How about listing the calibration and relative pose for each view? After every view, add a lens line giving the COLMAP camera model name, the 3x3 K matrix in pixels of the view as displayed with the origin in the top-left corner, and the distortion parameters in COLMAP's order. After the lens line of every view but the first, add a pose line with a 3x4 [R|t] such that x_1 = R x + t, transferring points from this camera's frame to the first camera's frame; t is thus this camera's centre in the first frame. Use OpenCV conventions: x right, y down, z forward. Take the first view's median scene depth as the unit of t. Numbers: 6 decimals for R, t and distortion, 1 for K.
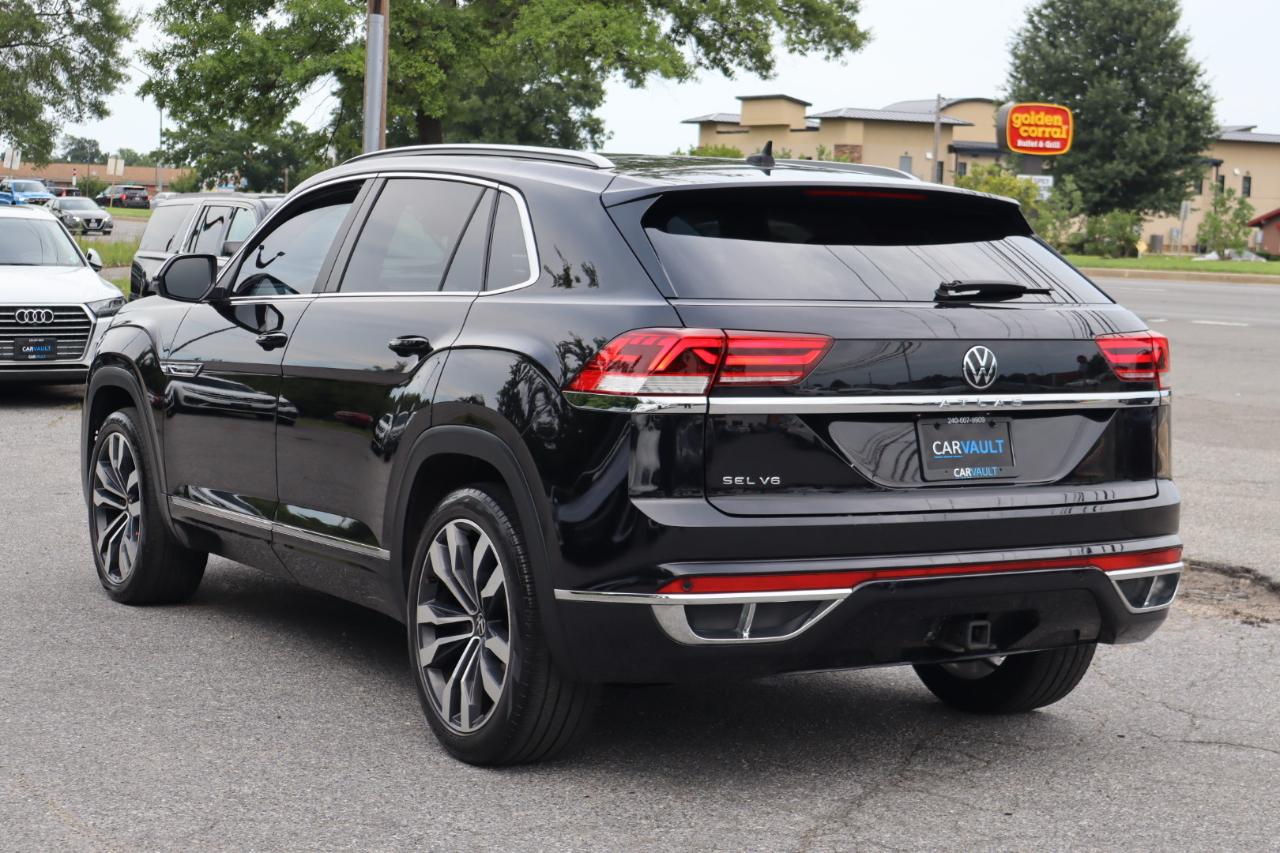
lens RADIAL K [[2502.9, 0, 640.0], [0, 2502.9, 426.5], [0, 0, 1]] dist [0.024991, 0.140691]
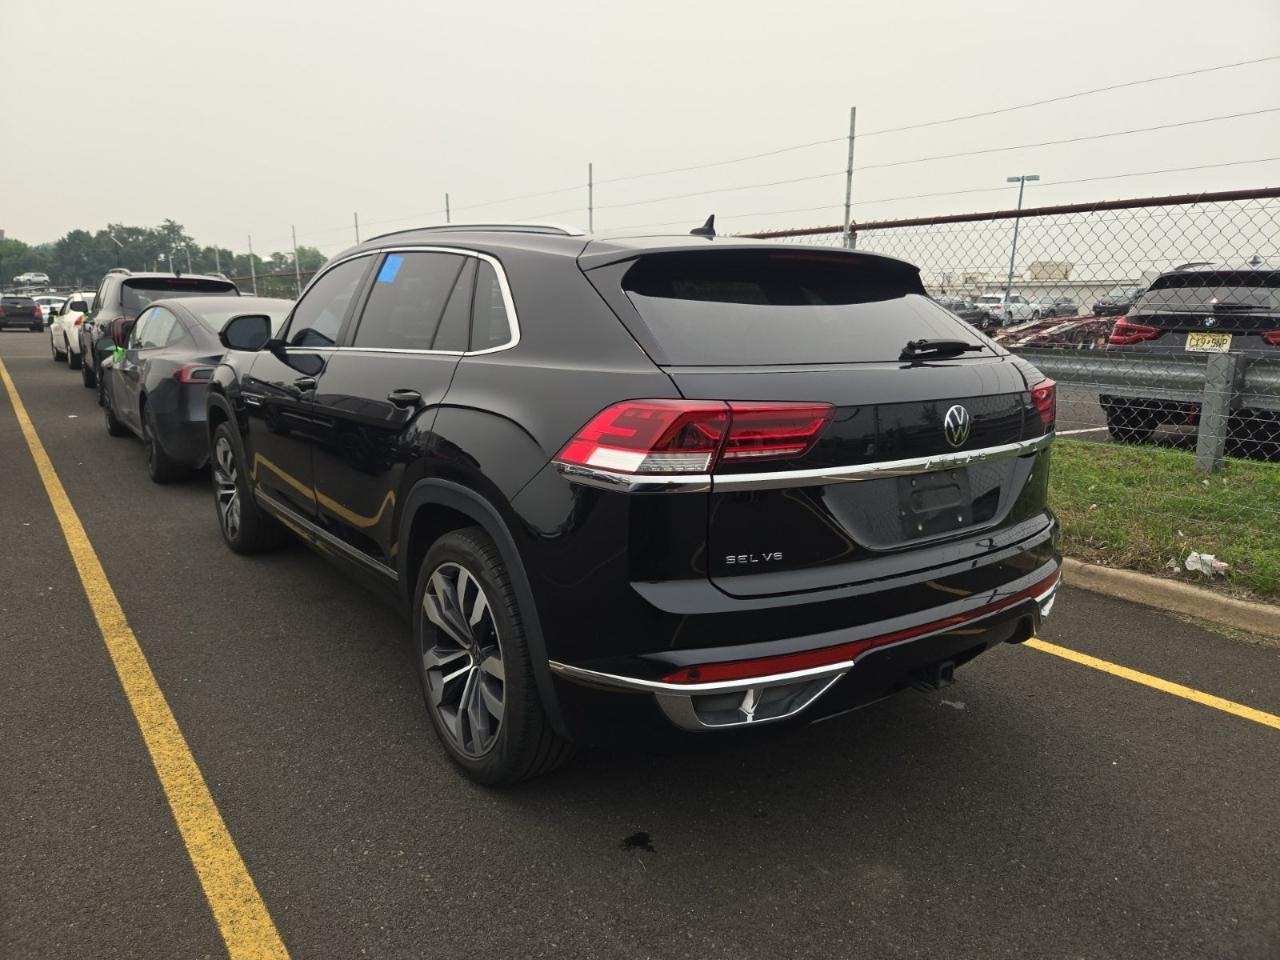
lens RADIAL K [[882.4, 0, 632.2], [0, 882.4, 481.3], [0, 0, 1]] dist [0.073815, -0.000527]
pose [[0.994576, -0.029235, 0.099815, -0.033616], [0.016513, 0.991896, 0.125977, -0.049007], [-0.102689, -0.123645, 0.986999, 0.646779]]
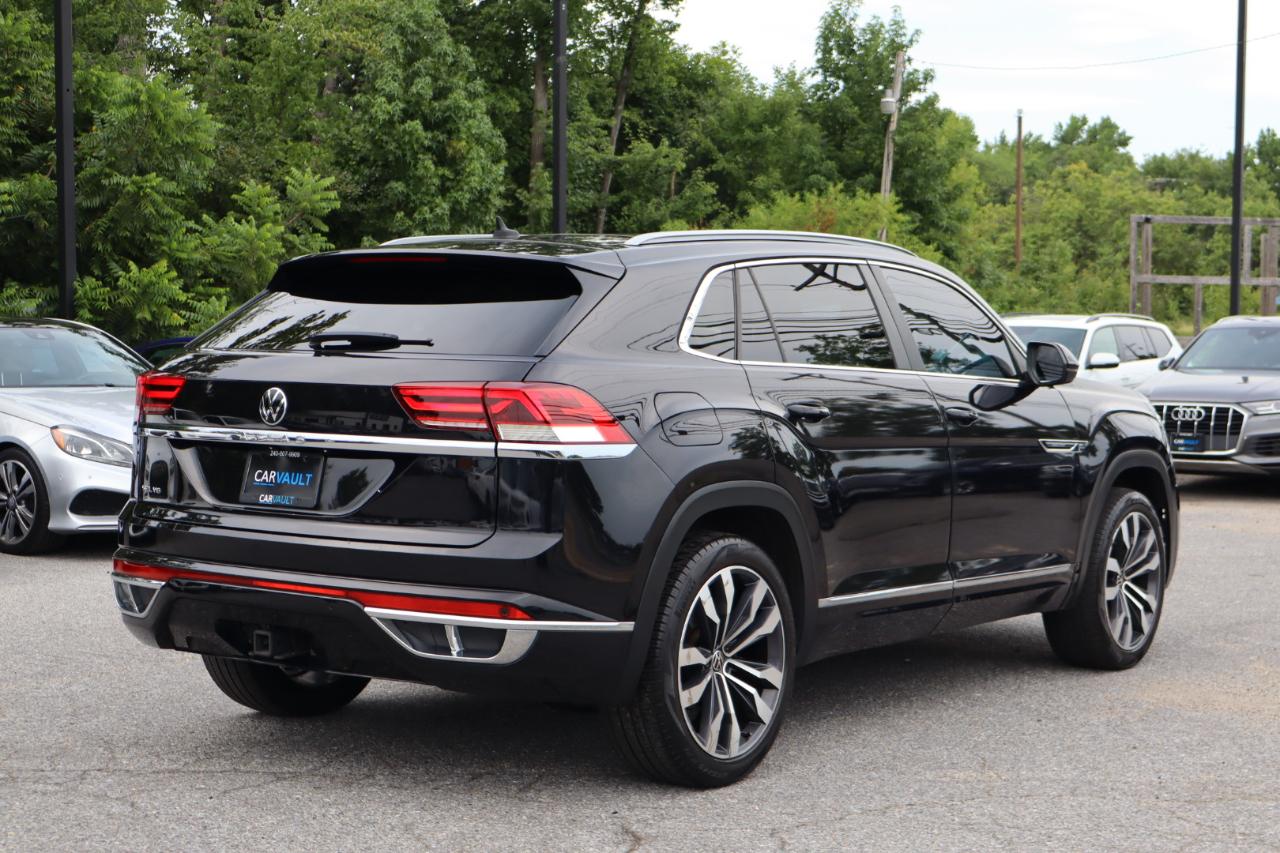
lens RADIAL K [[2213.4, 0, 654.3], [0, 2213.4, 426.1], [0, 0, 1]] dist [-0.017234, 0.149715]
pose [[0.375214, 0.021100, -0.926698, 1.118684], [-0.077425, 0.996961, -0.008649, -0.019229], [0.923699, 0.074995, 0.375708, 0.780900]]
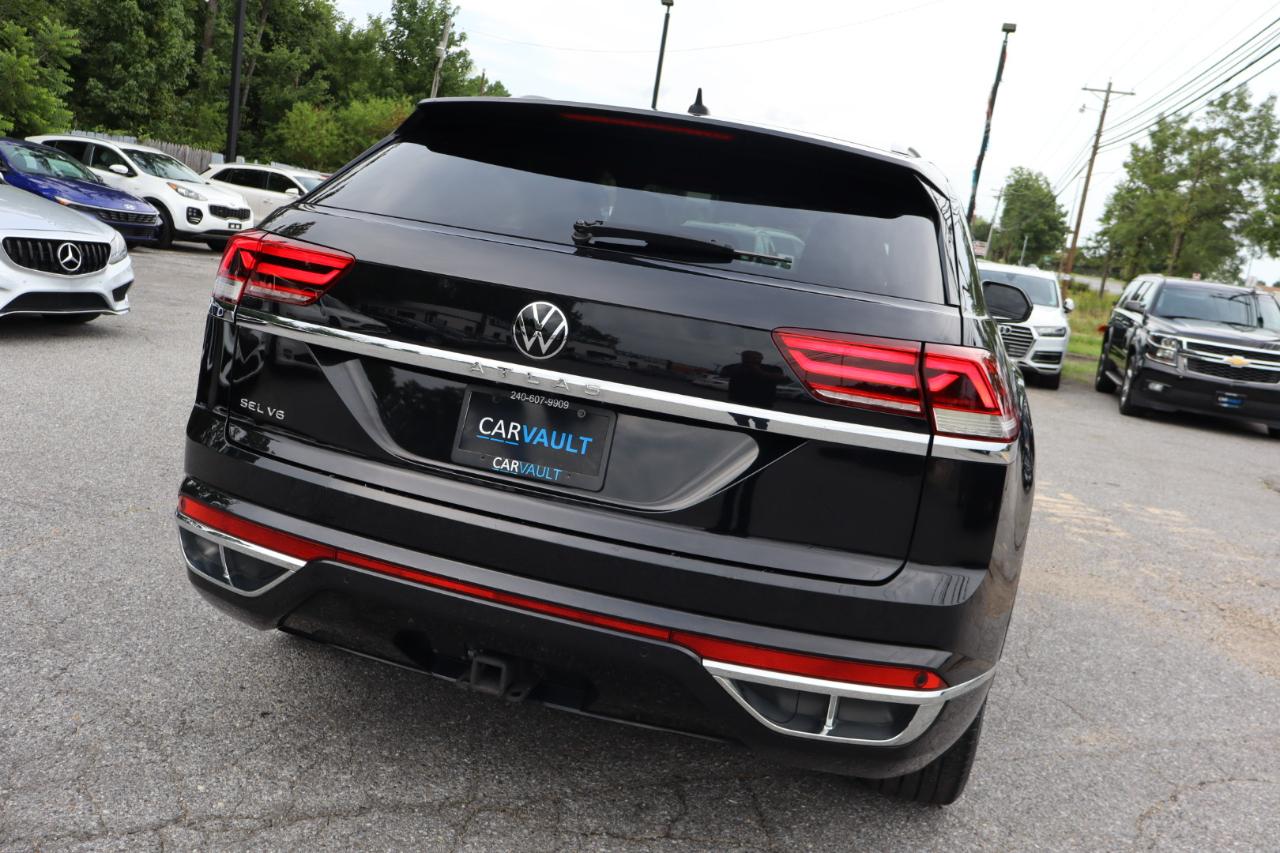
lens RADIAL K [[1117.7, 0, 640.0], [0, 1117.7, 426.5], [0, 0, 1]] dist [0.004330, 0.004793]
pose [[0.682824, 0.204007, -0.701522, 0.390392], [-0.186166, 0.977110, 0.102945, -0.035166], [0.706466, 0.060306, 0.705173, 0.786587]]
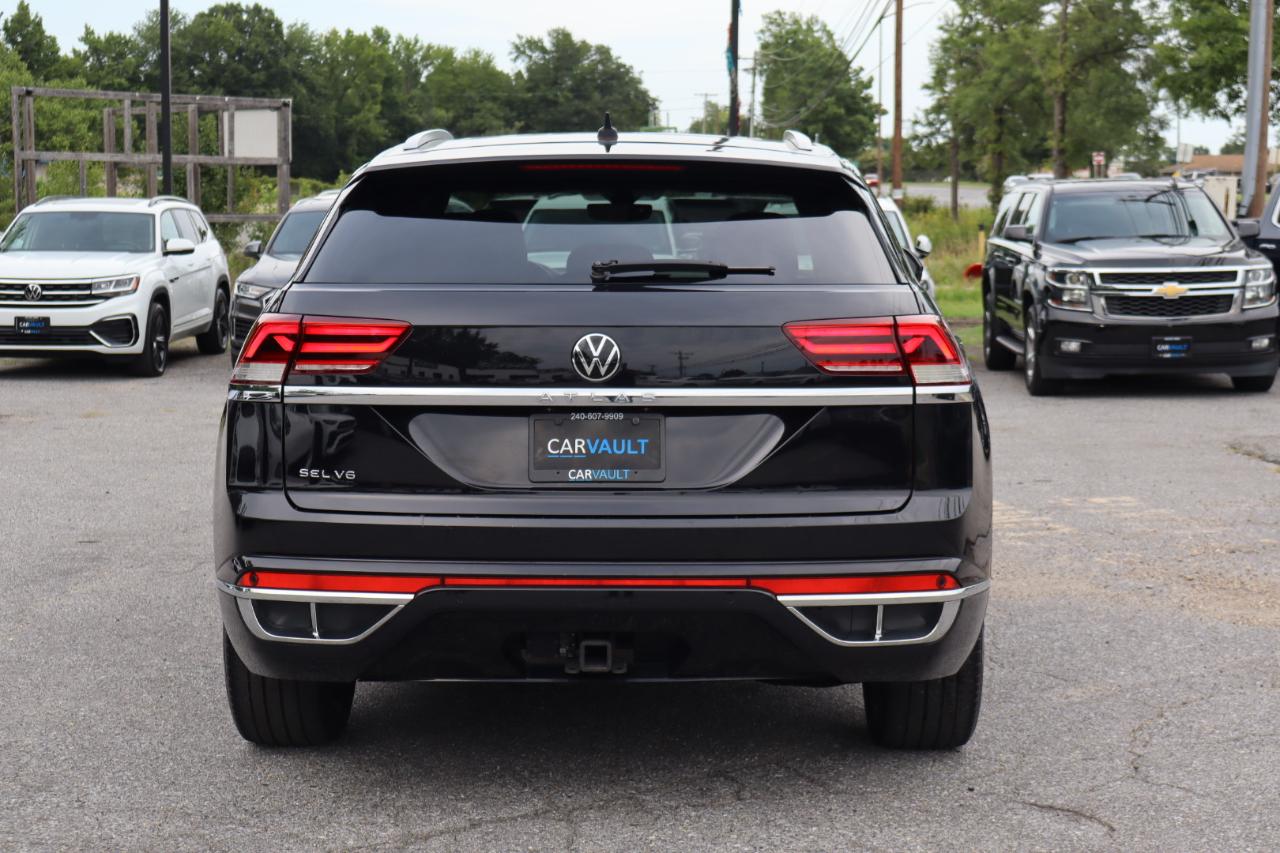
lens RADIAL K [[2213.4, 0, 654.3], [0, 2213.4, 426.1], [0, 0, 1]] dist [-0.017234, 0.149715]
pose [[0.851221, 0.026793, -0.524123, 0.564569], [-0.020182, 0.999628, 0.018324, -0.013933], [0.524419, -0.005020, 0.851446, 0.337803]]
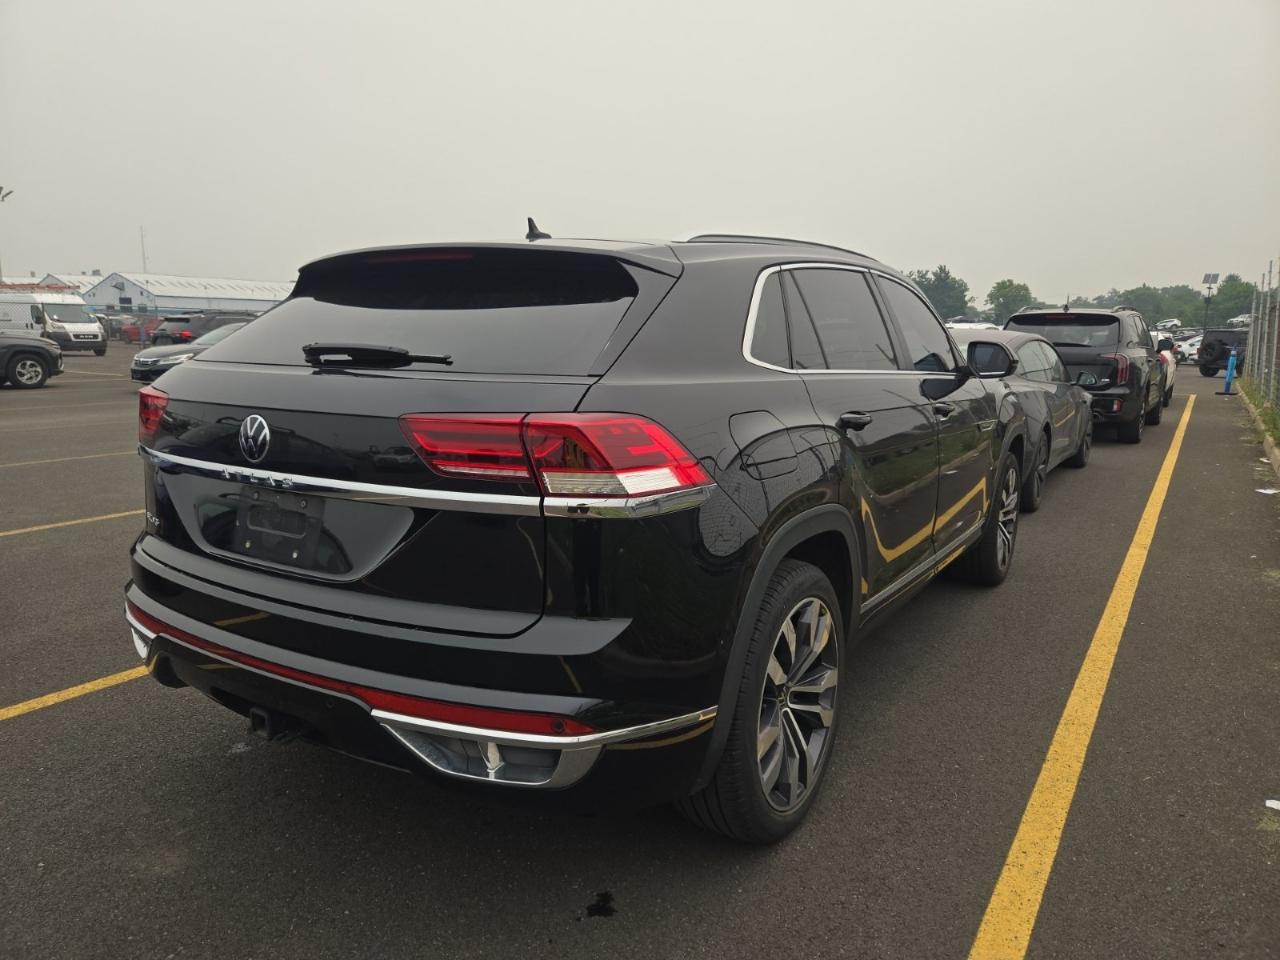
lens RADIAL K [[882.4, 0, 632.2], [0, 882.4, 481.3], [0, 0, 1]] dist [0.073815, -0.000527]
pose [[0.425187, 0.128820, -0.895892, 0.480540], [-0.066690, 0.991588, 0.110929, -0.052558], [0.902645, 0.012582, 0.430201, 0.979540]]
